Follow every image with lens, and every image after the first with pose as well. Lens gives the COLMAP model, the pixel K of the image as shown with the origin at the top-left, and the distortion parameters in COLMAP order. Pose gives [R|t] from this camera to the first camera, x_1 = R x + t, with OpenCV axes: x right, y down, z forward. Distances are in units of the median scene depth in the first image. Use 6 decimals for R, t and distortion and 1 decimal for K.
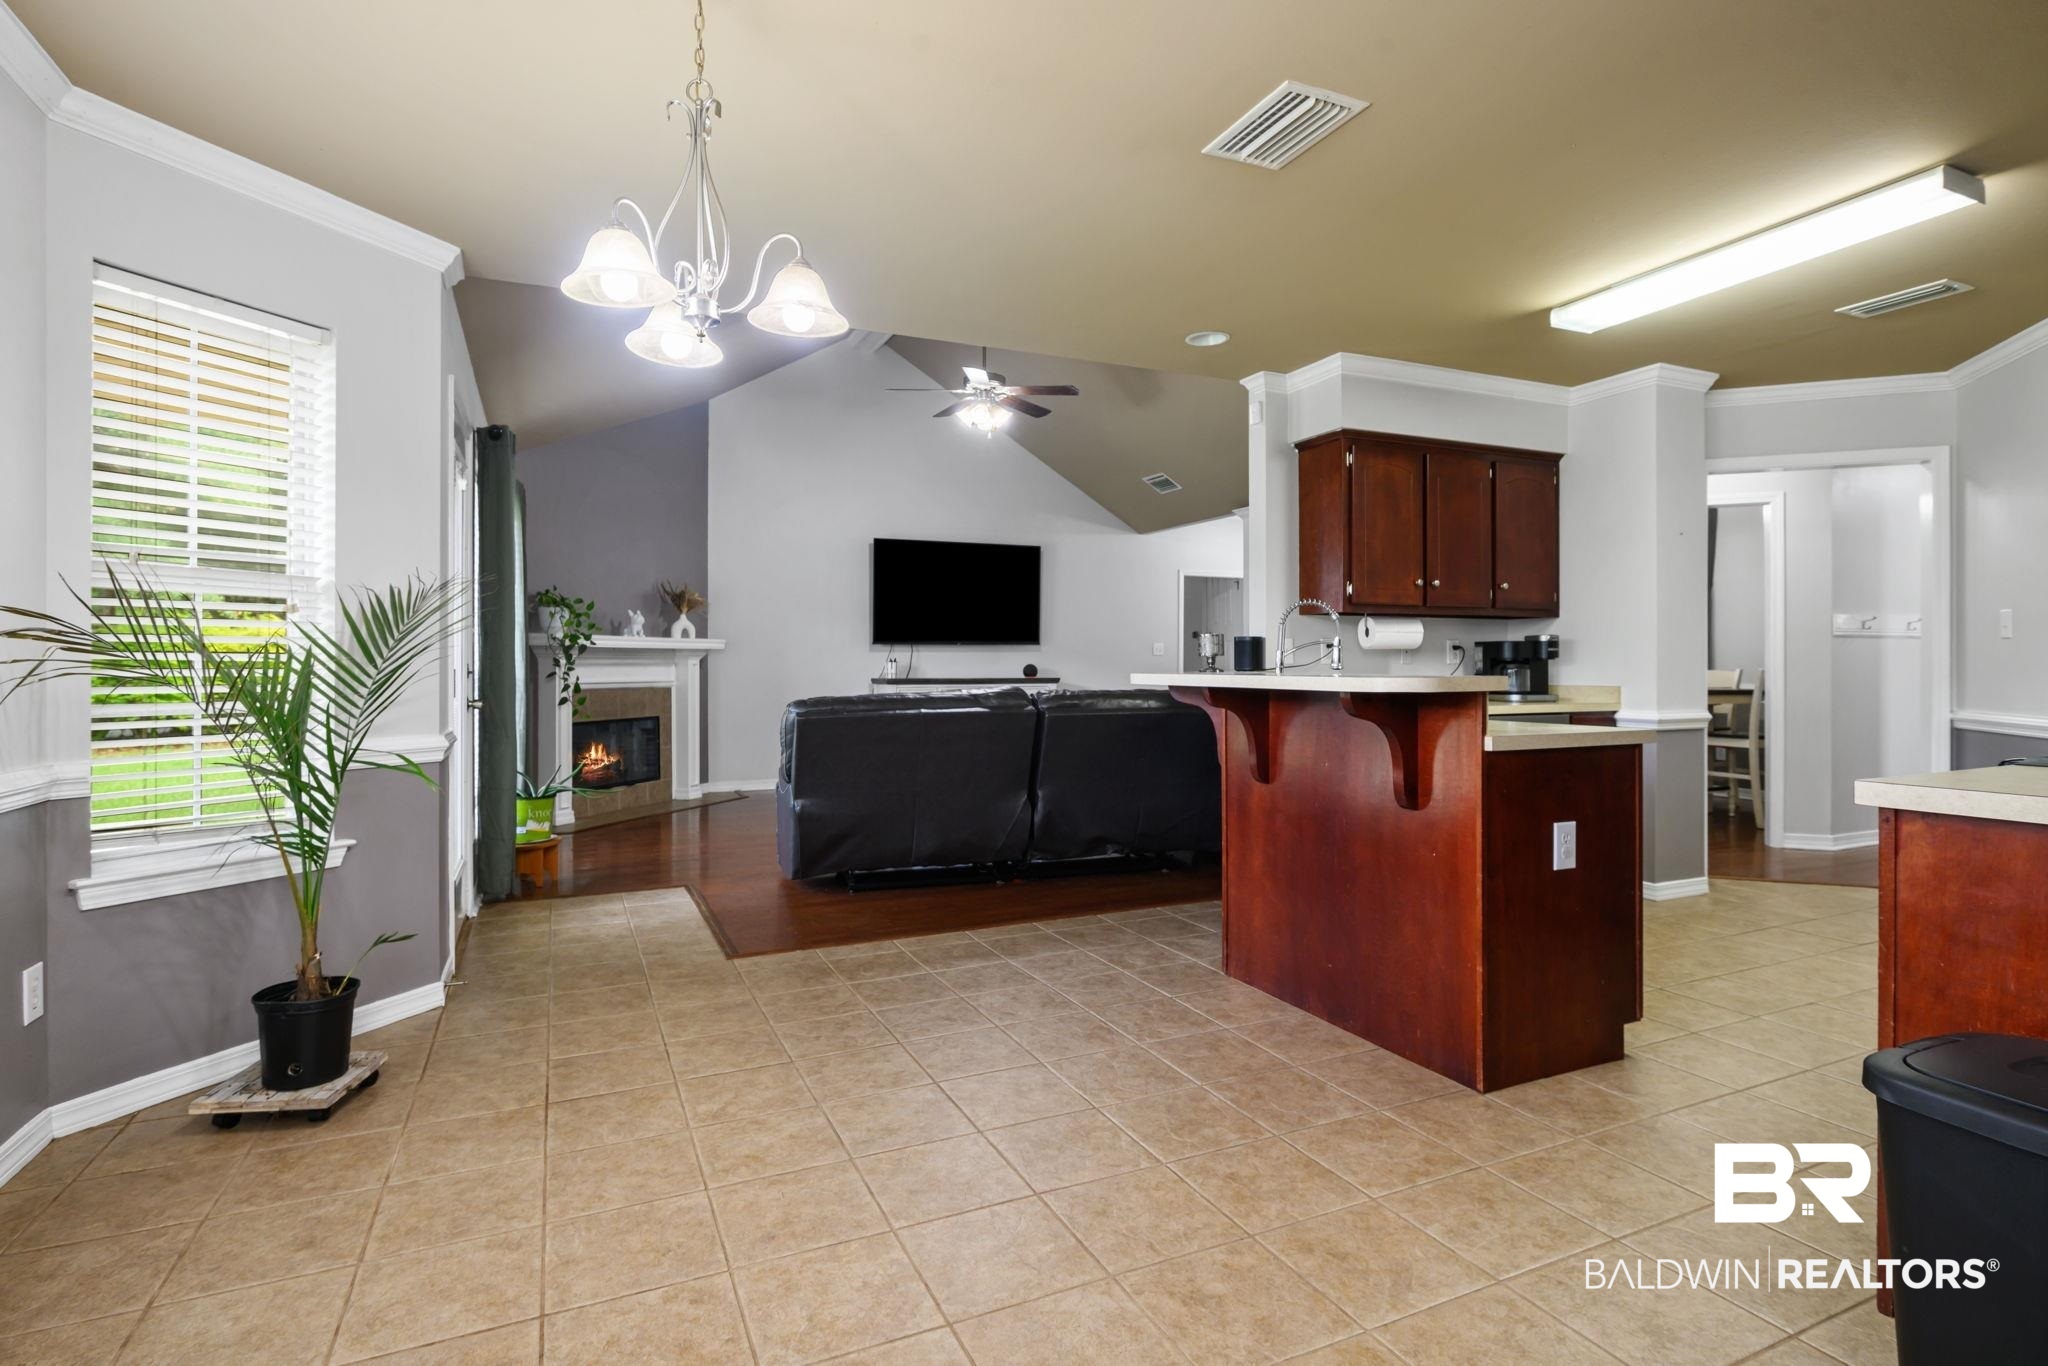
lens RADIAL K [[944.3, 0, 1002.9], [0, 944.3, 678.7], [0, 0, 1]] dist [0.000636, 0.000068]
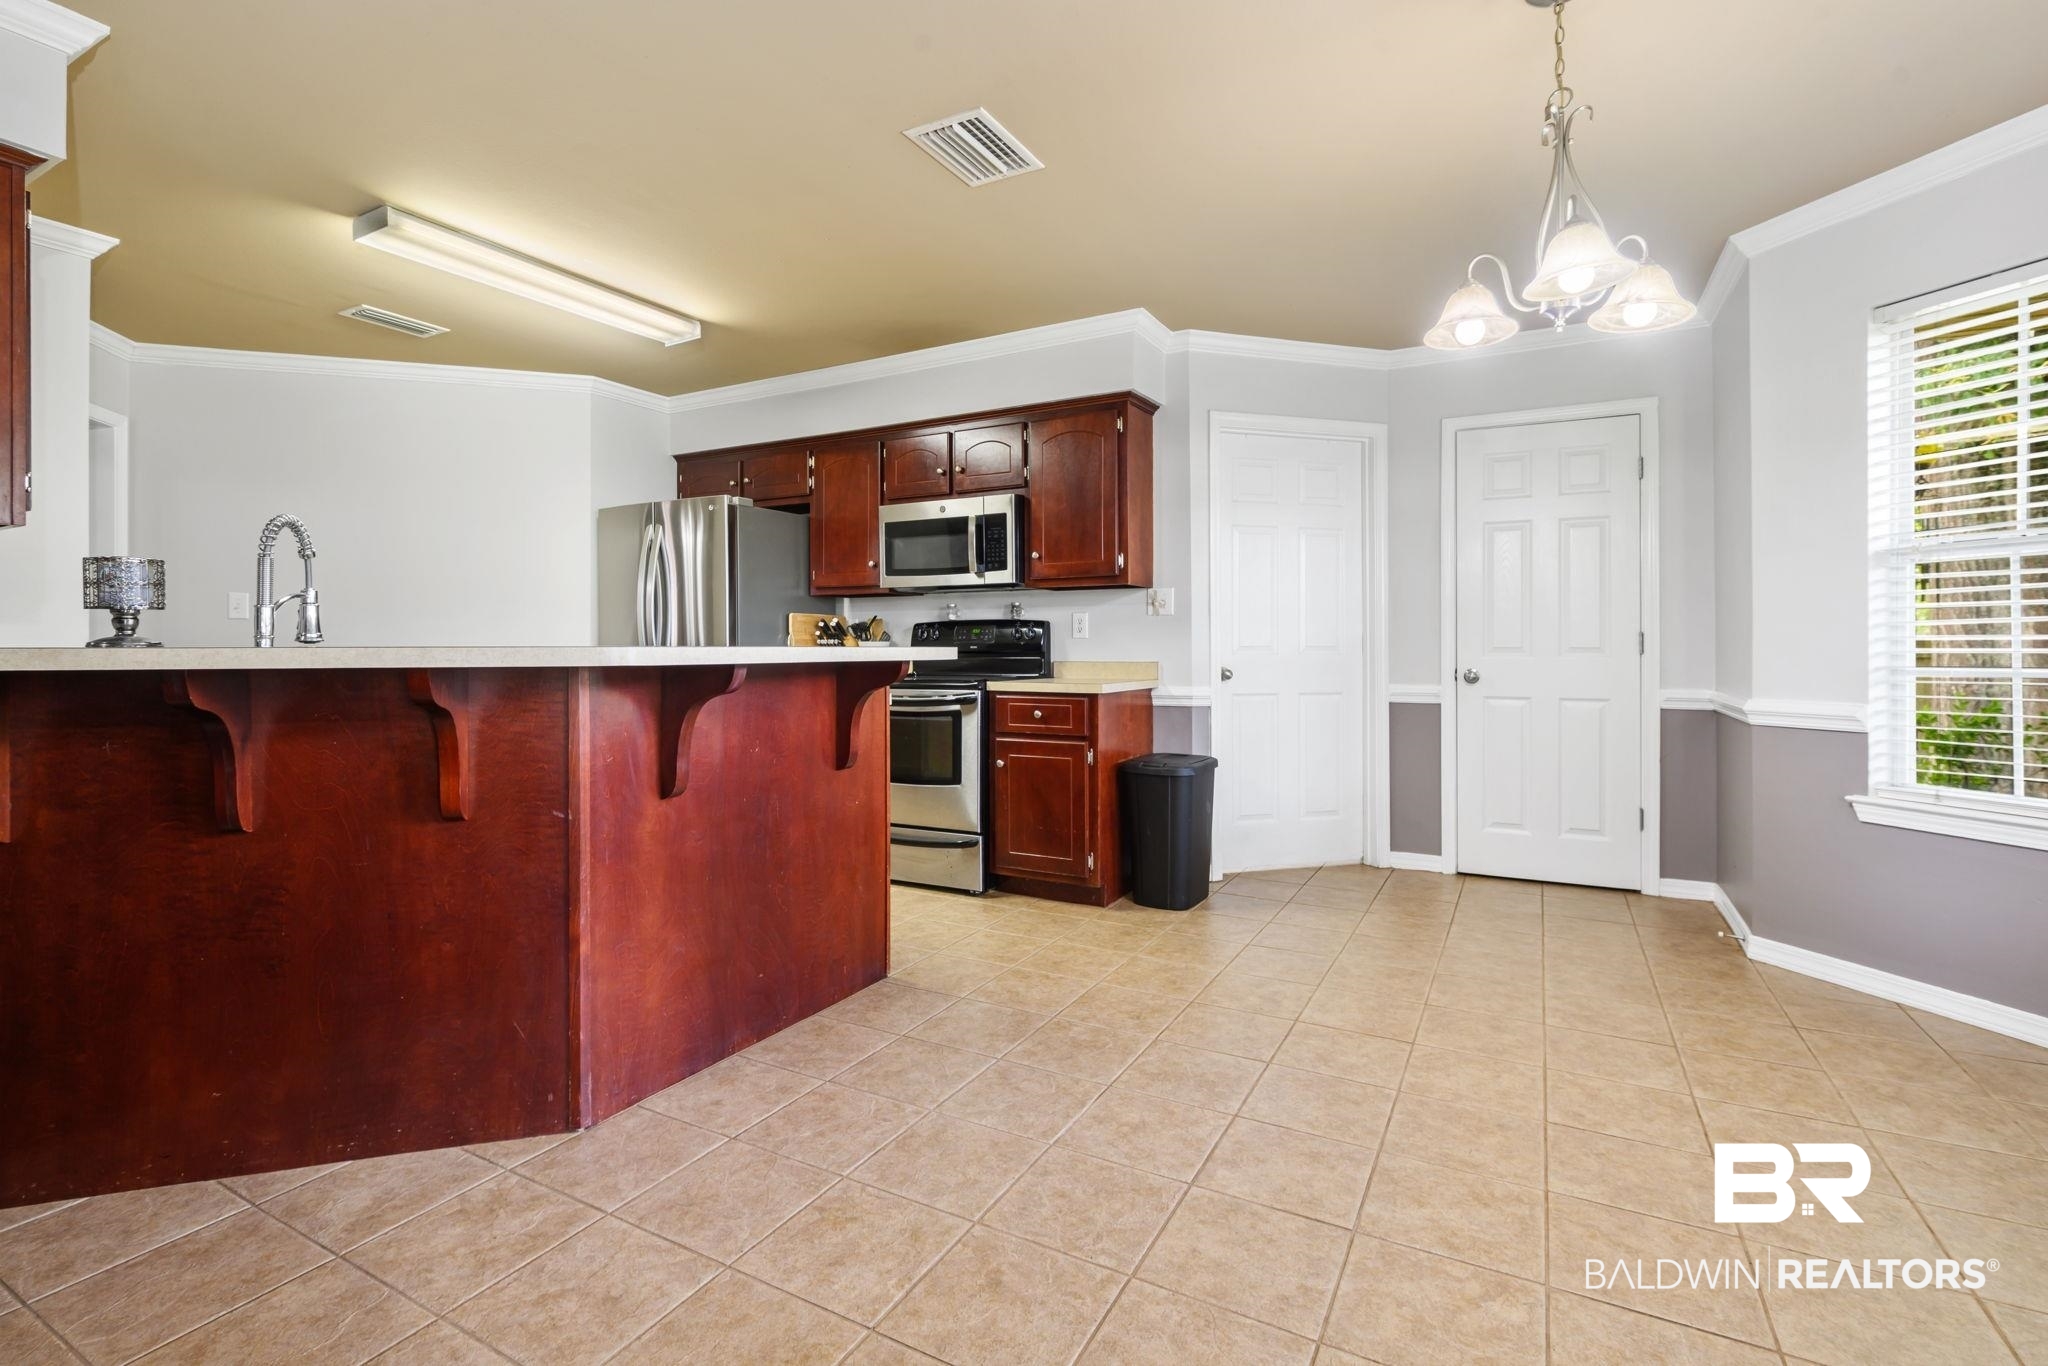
lens RADIAL K [[944.3, 0, 998.4], [0, 944.3, 645.3], [0, 0, 1]] dist [0.000636, 0.000068]
pose [[-0.576942, 0.002140, 0.816783, -0.594272], [0.014311, 0.999870, 0.007489, -0.015226], [-0.816660, 0.016010, -0.576897, 1.531454]]
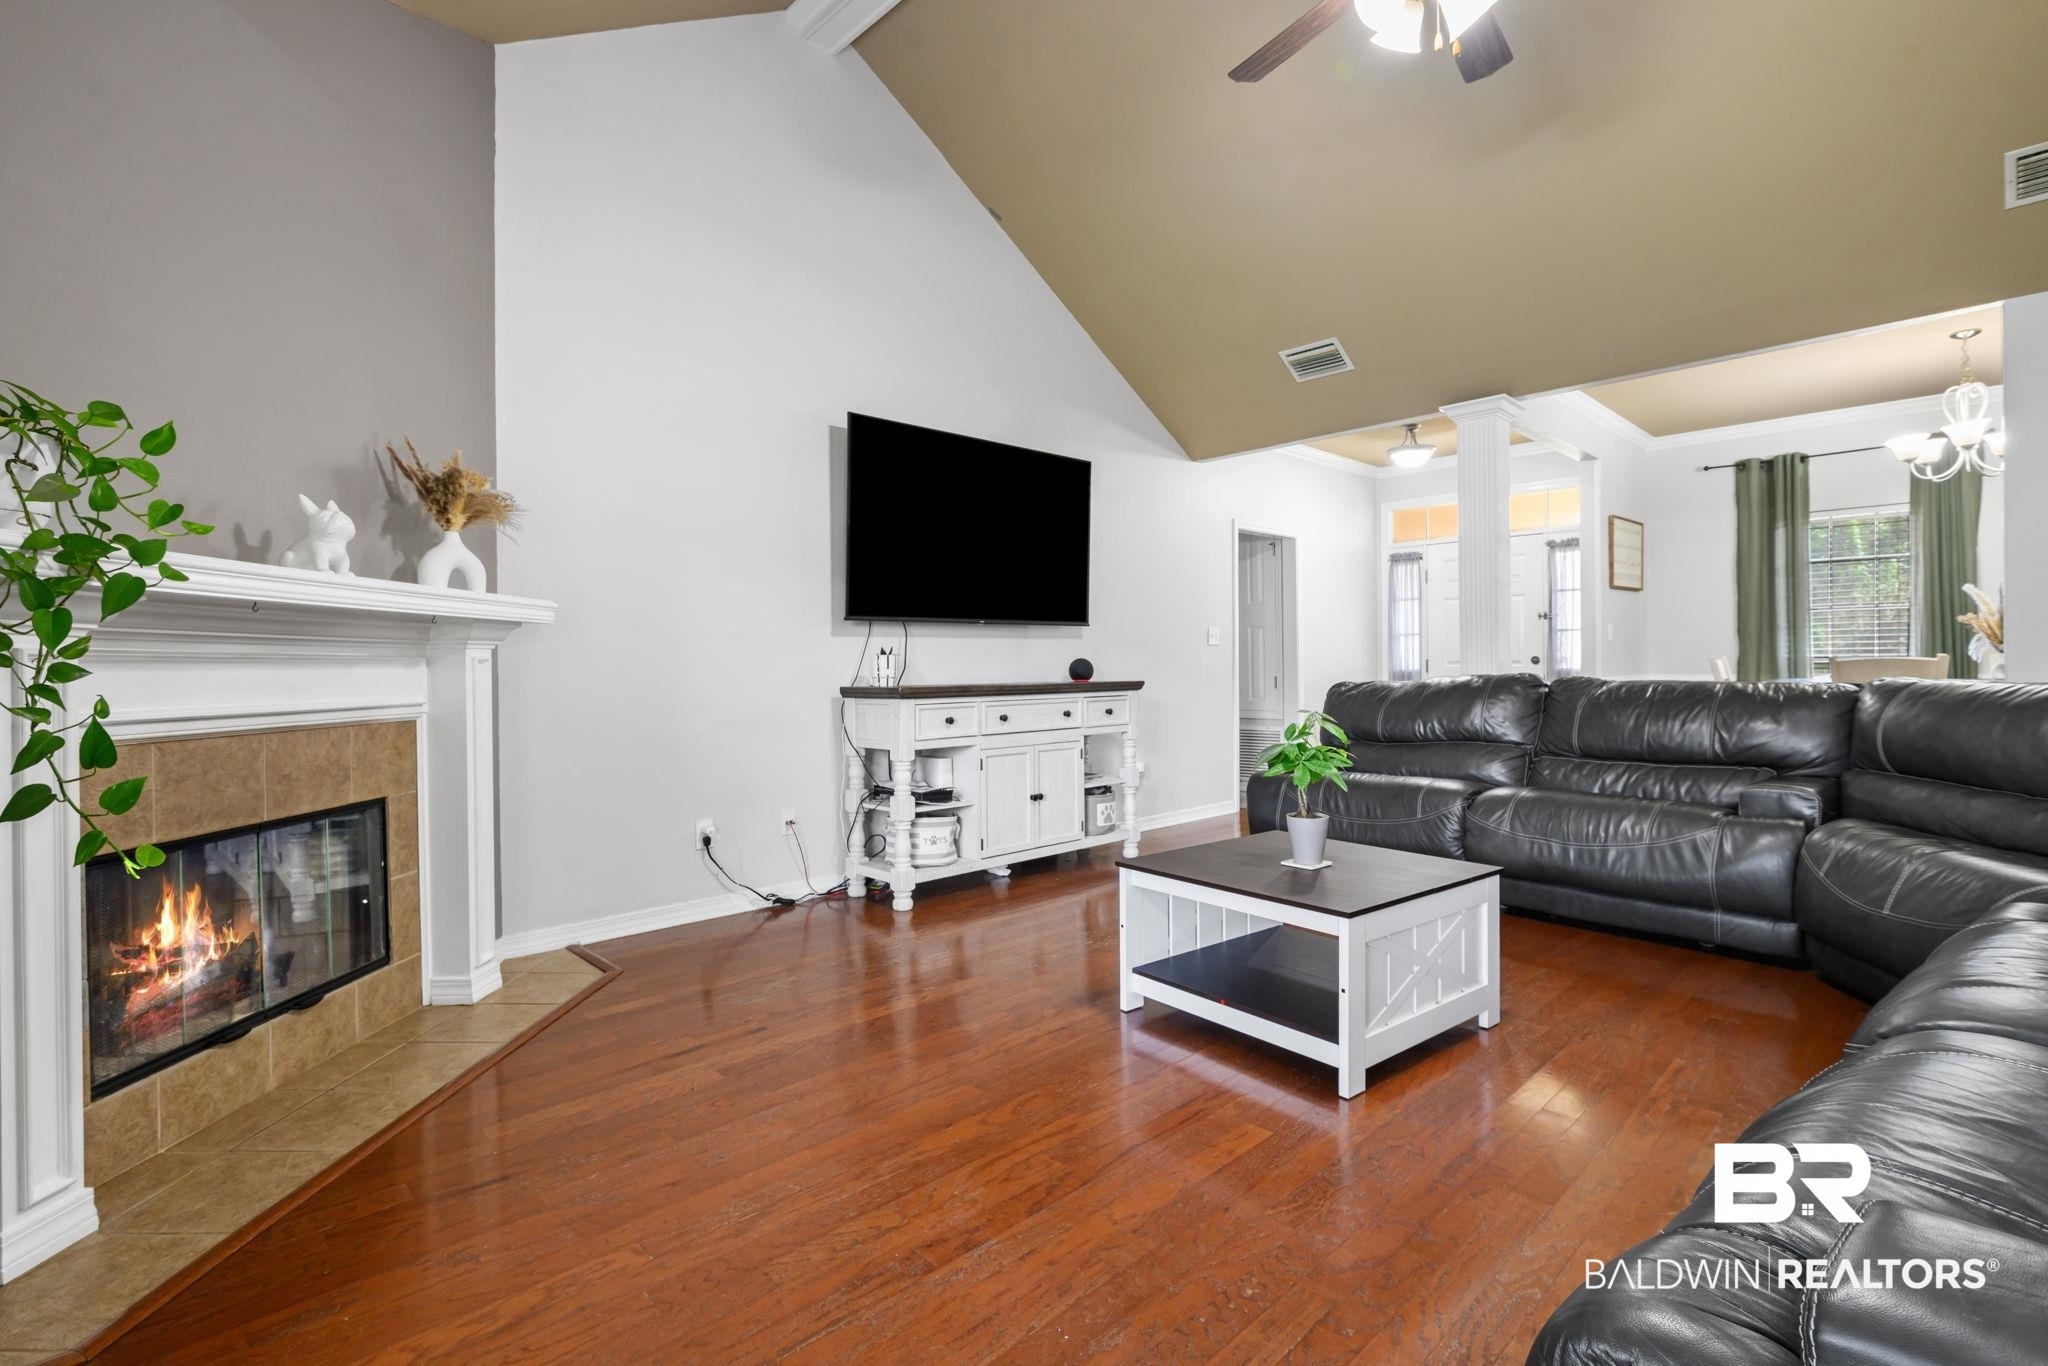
lens RADIAL K [[944.3, 0, 1031.5], [0, 944.3, 674.1], [0, 0, 1]] dist [0.000636, 0.000068]
pose [[0.941376, -0.011315, 0.337169, -0.248675], [0.013525, 0.999900, -0.004206, -0.004264], [-0.337087, 0.008520, 0.941435, 0.560350]]
